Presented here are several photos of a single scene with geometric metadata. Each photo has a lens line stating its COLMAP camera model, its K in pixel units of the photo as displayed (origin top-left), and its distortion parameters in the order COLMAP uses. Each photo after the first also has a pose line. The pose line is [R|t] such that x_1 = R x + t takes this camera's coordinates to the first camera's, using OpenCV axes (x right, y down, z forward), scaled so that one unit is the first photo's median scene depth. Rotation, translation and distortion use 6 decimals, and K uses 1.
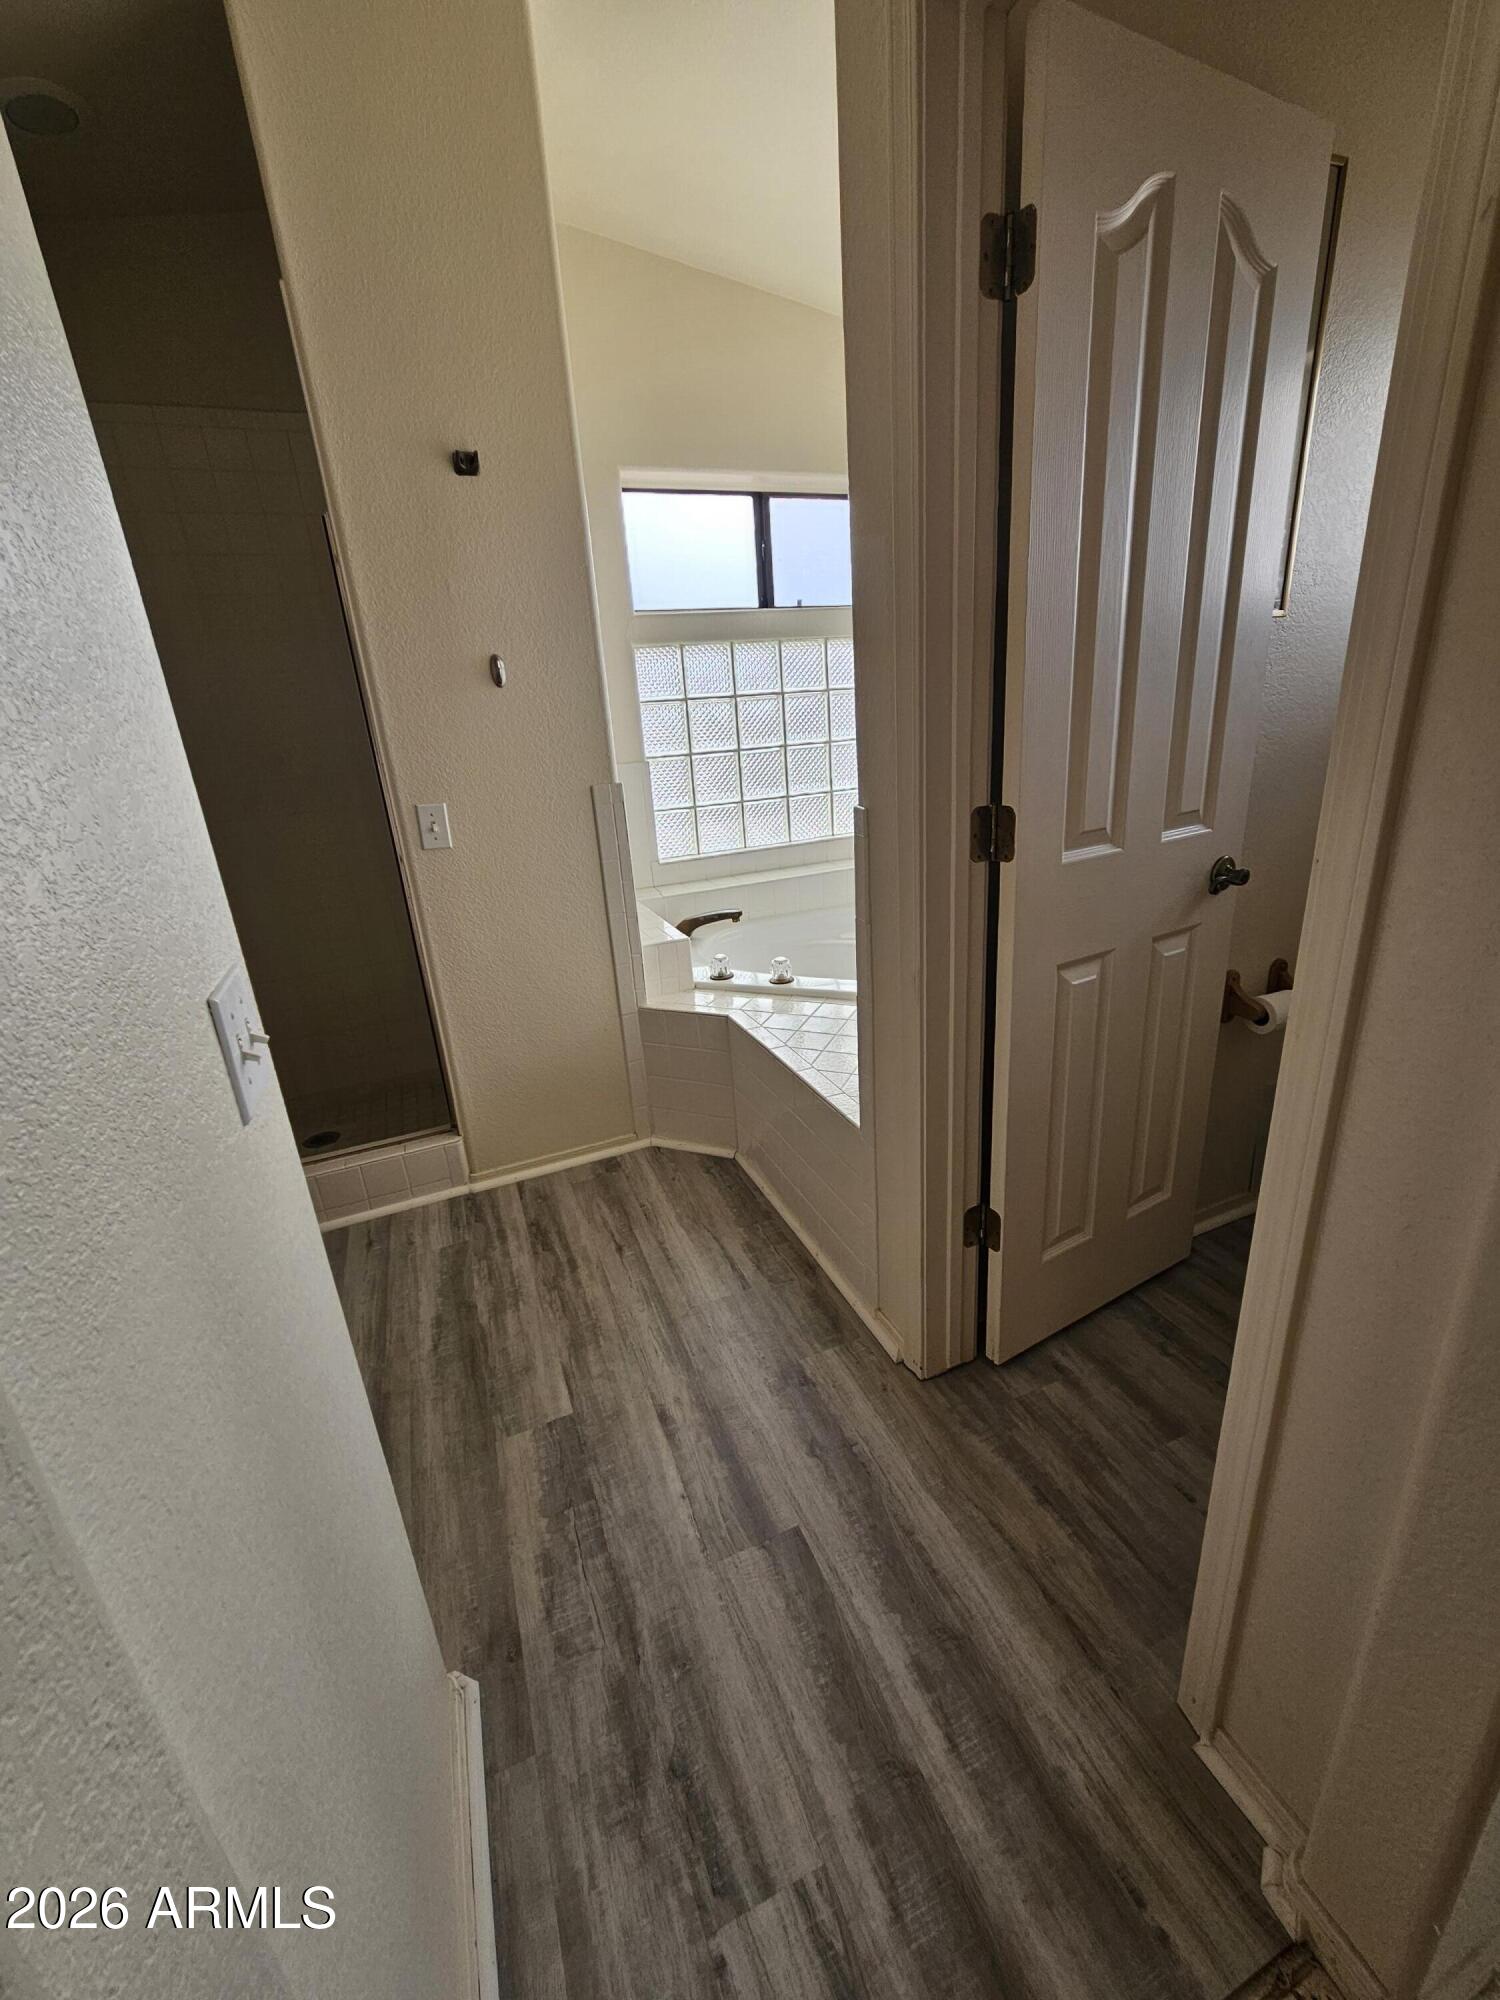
lens RADIAL K [[815.5, 0, 750.0], [0, 815.5, 1000.0], [0, 0, 1]] dist [-0.000633, 0.000496]
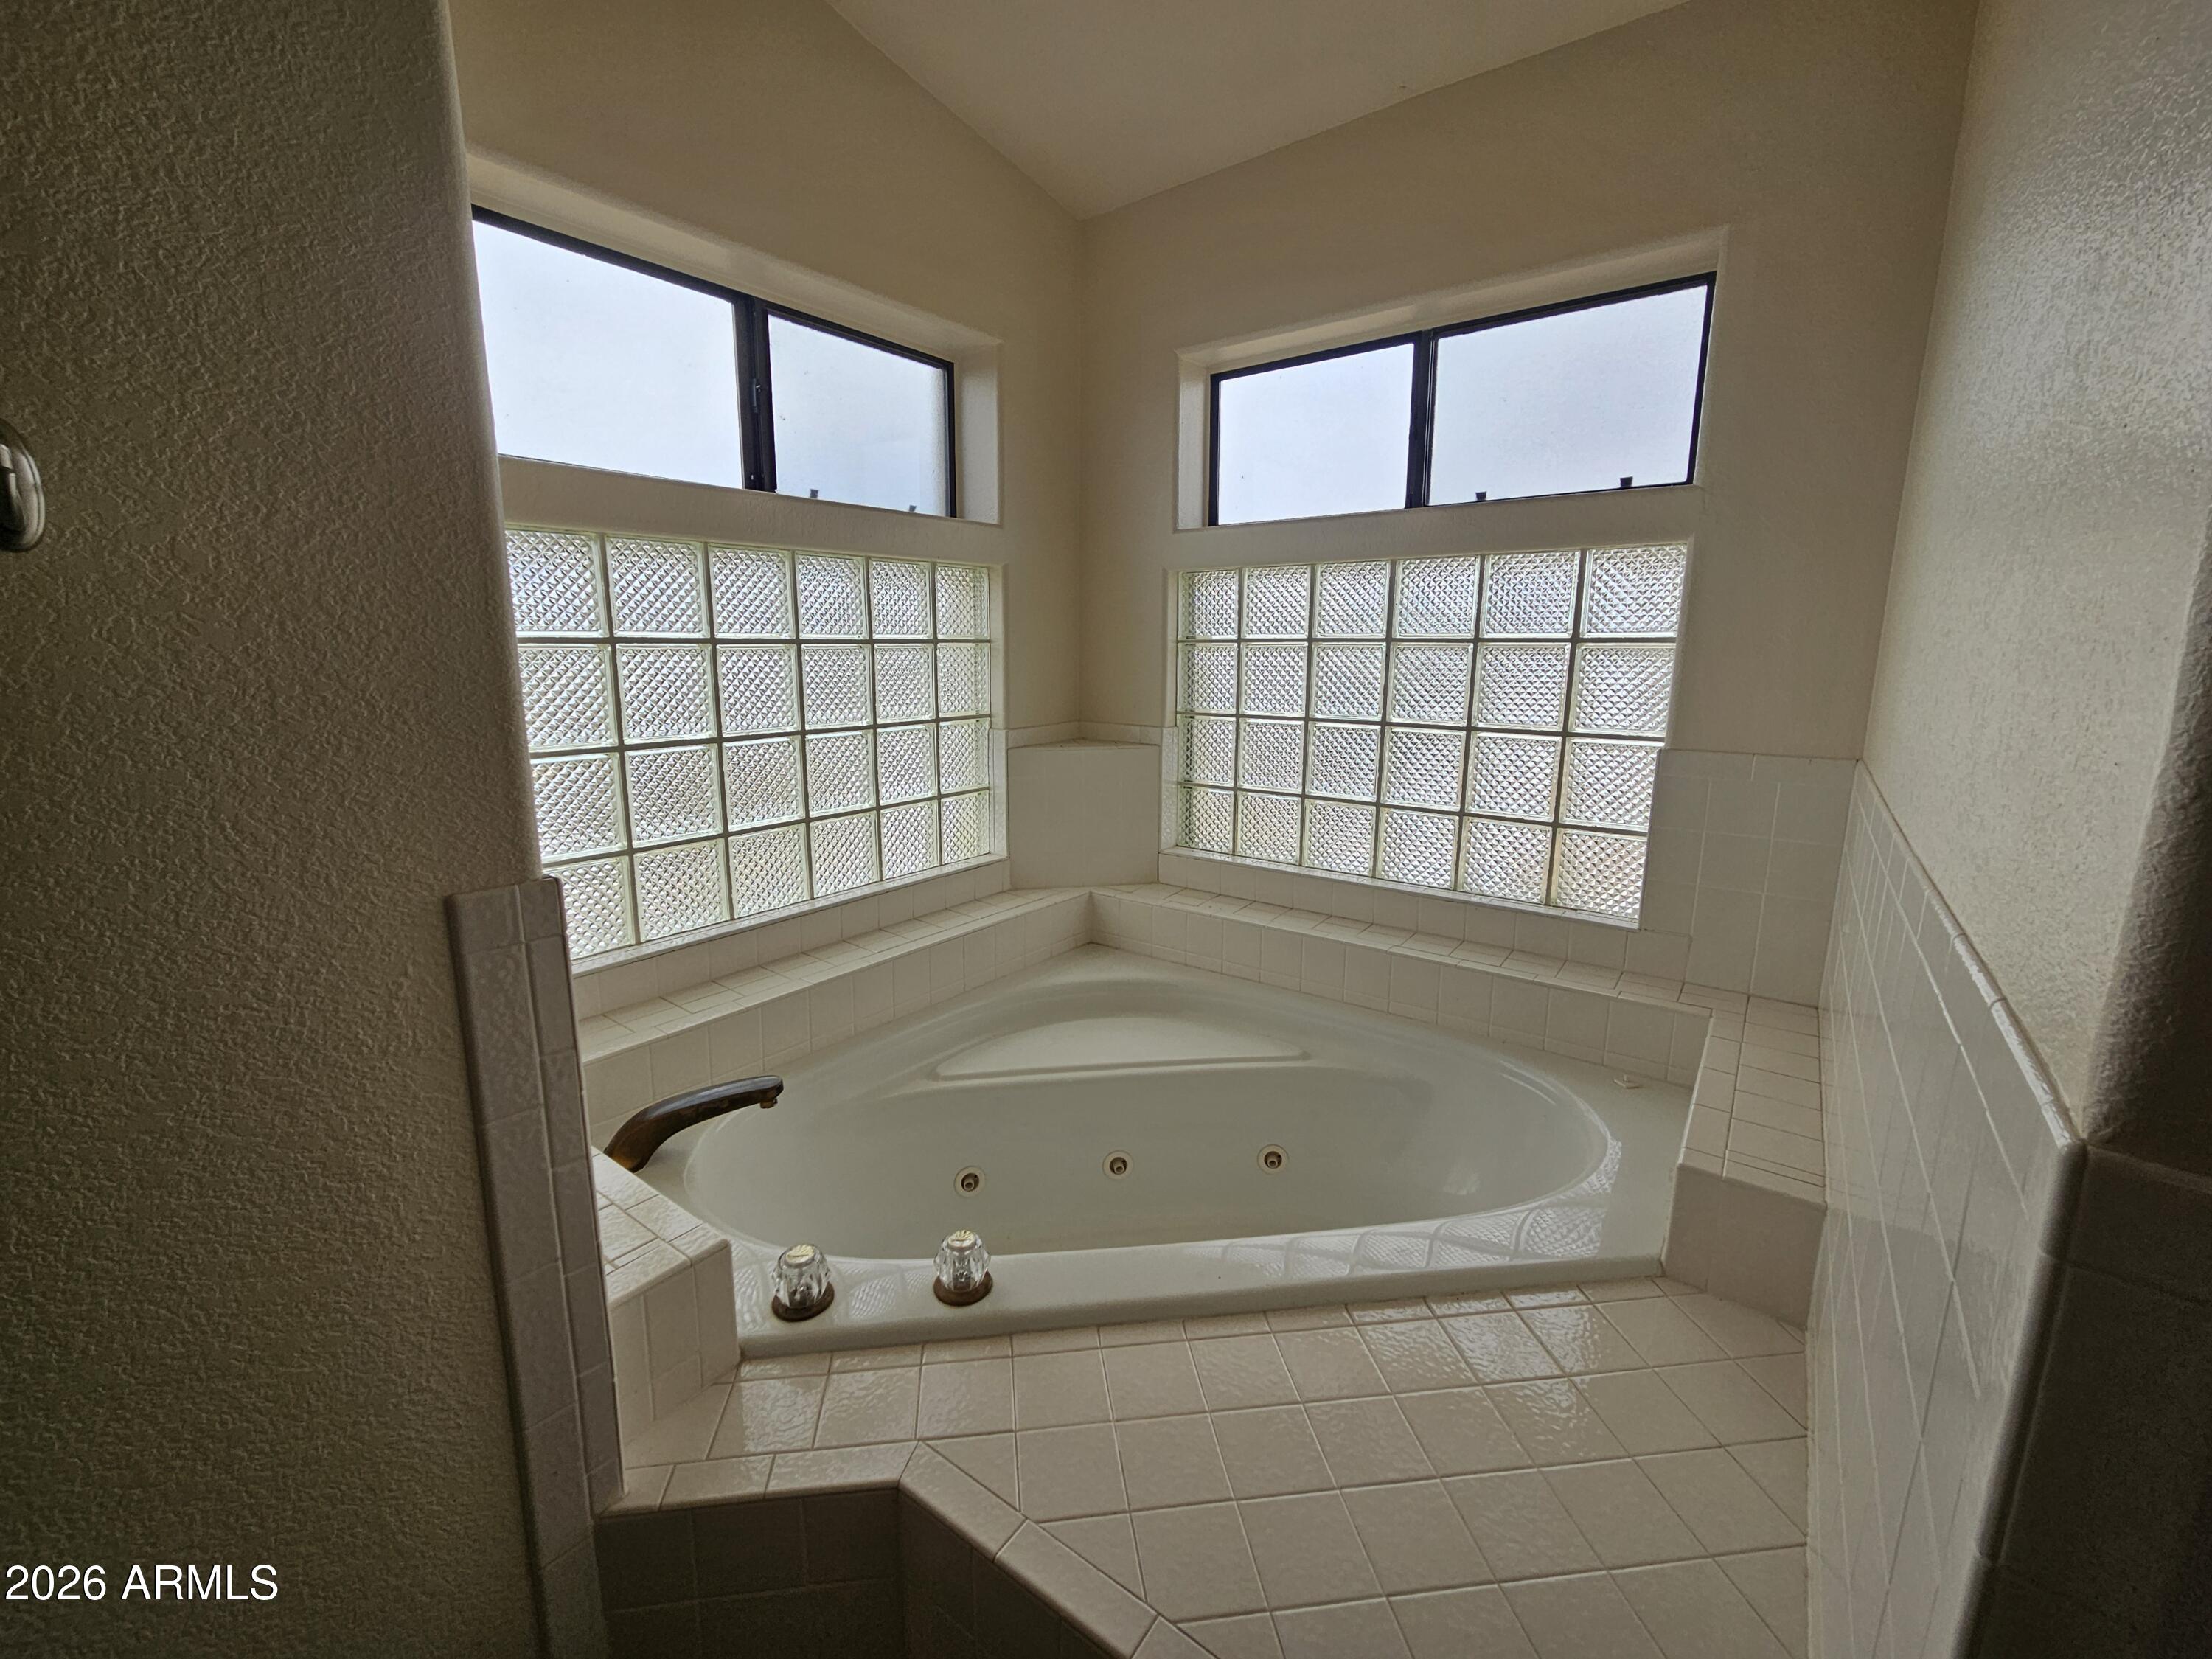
lens RADIAL K [[914.4, 0, 1111.9], [0, 914.4, 823.8], [0, 0, 1]] dist [0.000899, -0.000046]
pose [[0.852377, -0.025455, 0.522307, -0.119659], [0.115416, 0.983341, -0.140429, -0.158924], [-0.510031, 0.179981, 0.841115, 0.429417]]
